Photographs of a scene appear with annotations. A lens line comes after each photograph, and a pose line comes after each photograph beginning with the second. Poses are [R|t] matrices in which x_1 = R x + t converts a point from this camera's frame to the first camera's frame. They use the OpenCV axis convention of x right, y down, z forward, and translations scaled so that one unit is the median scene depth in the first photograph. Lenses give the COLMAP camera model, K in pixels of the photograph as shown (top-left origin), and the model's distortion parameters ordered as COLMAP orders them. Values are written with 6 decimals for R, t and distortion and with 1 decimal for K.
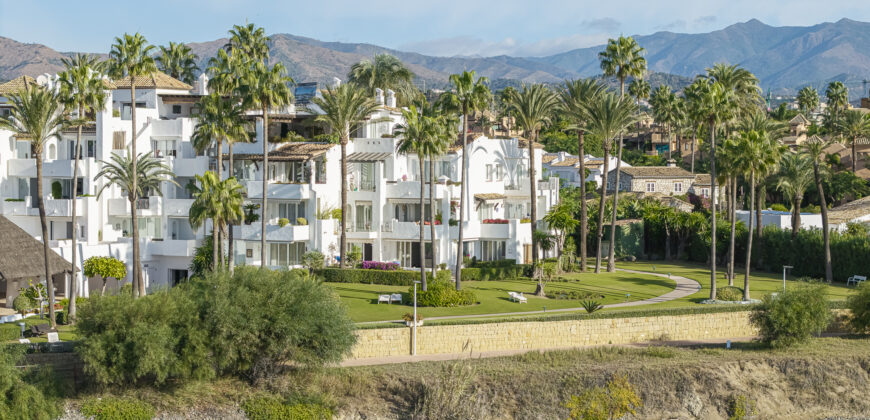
lens RADIAL K [[1781.2, 0, 435.0], [0, 1781.2, 210.0], [0, 0, 1]] dist [0.049739, -0.034620]
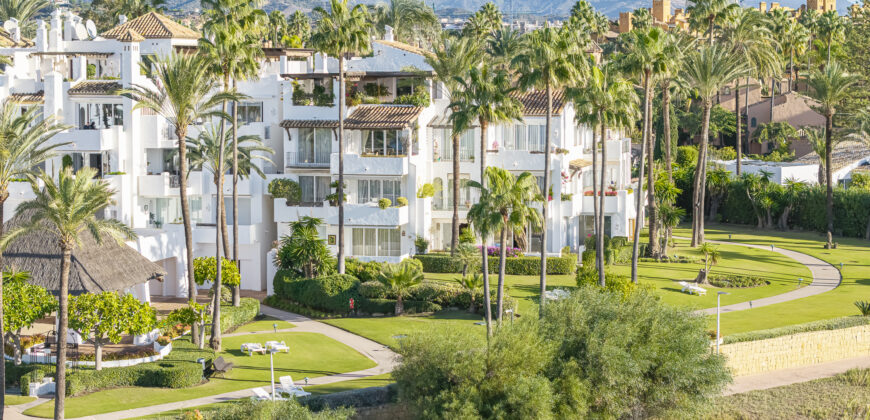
lens RADIAL K [[1781.2, 0, 435.0], [0, 1781.2, 210.0], [0, 0, 1]] dist [0.049739, -0.034620]
pose [[0.970674, -0.025766, 0.239015, -0.257607], [0.013511, 0.998515, 0.052771, -0.033164], [-0.240020, -0.047994, 0.969581, 0.178264]]
